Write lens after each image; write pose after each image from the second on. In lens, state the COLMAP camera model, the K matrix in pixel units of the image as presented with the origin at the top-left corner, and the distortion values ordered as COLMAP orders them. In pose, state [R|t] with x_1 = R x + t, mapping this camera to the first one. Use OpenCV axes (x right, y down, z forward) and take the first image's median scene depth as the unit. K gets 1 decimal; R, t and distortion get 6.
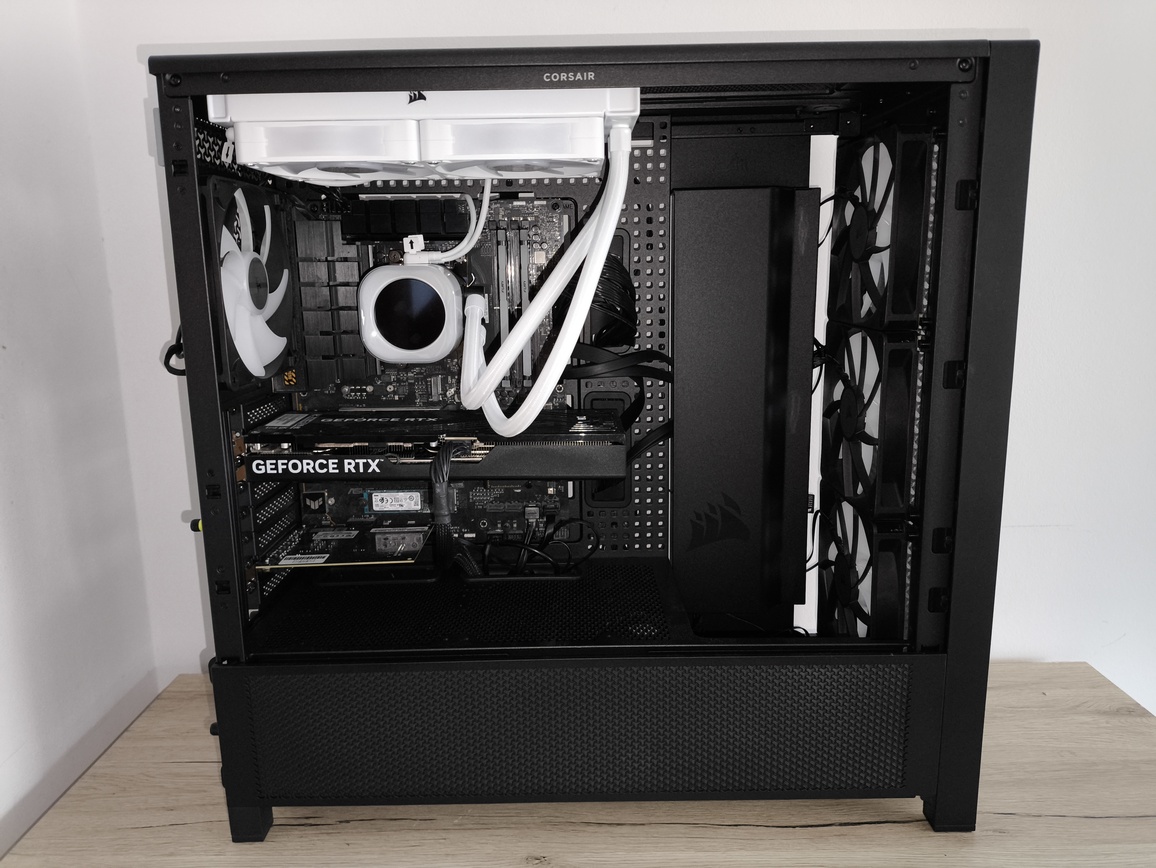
lens RADIAL K [[849.7, 0, 578.5], [0, 849.7, 436.7], [0, 0, 1]] dist [-0.000510, -0.023205]
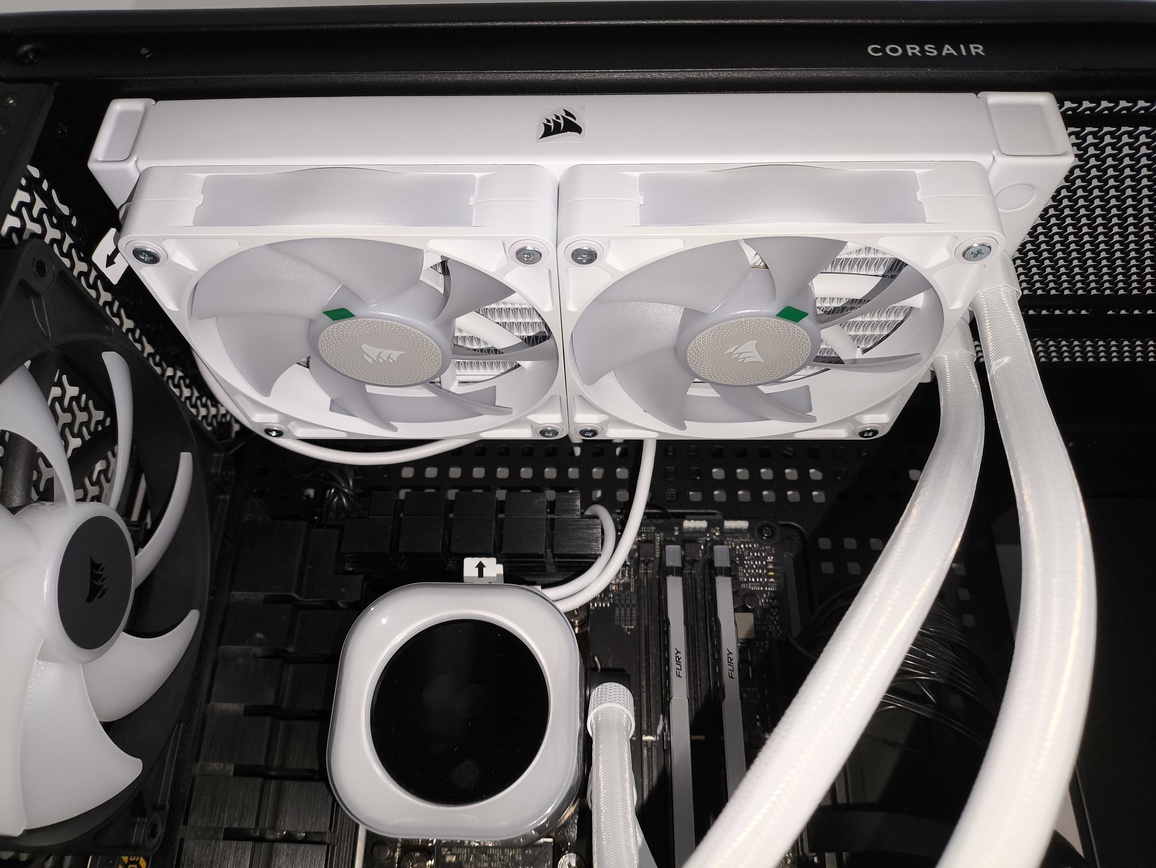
lens RADIAL K [[849.7, 0, 584.1], [0, 849.7, 431.2], [0, 0, 1]] dist [-0.000510, -0.023205]
pose [[0.999361, 0.018458, -0.030610, -0.127640], [-0.033522, 0.781261, -0.623304, 0.001581], [0.012409, 0.623931, 0.781381, 0.593091]]
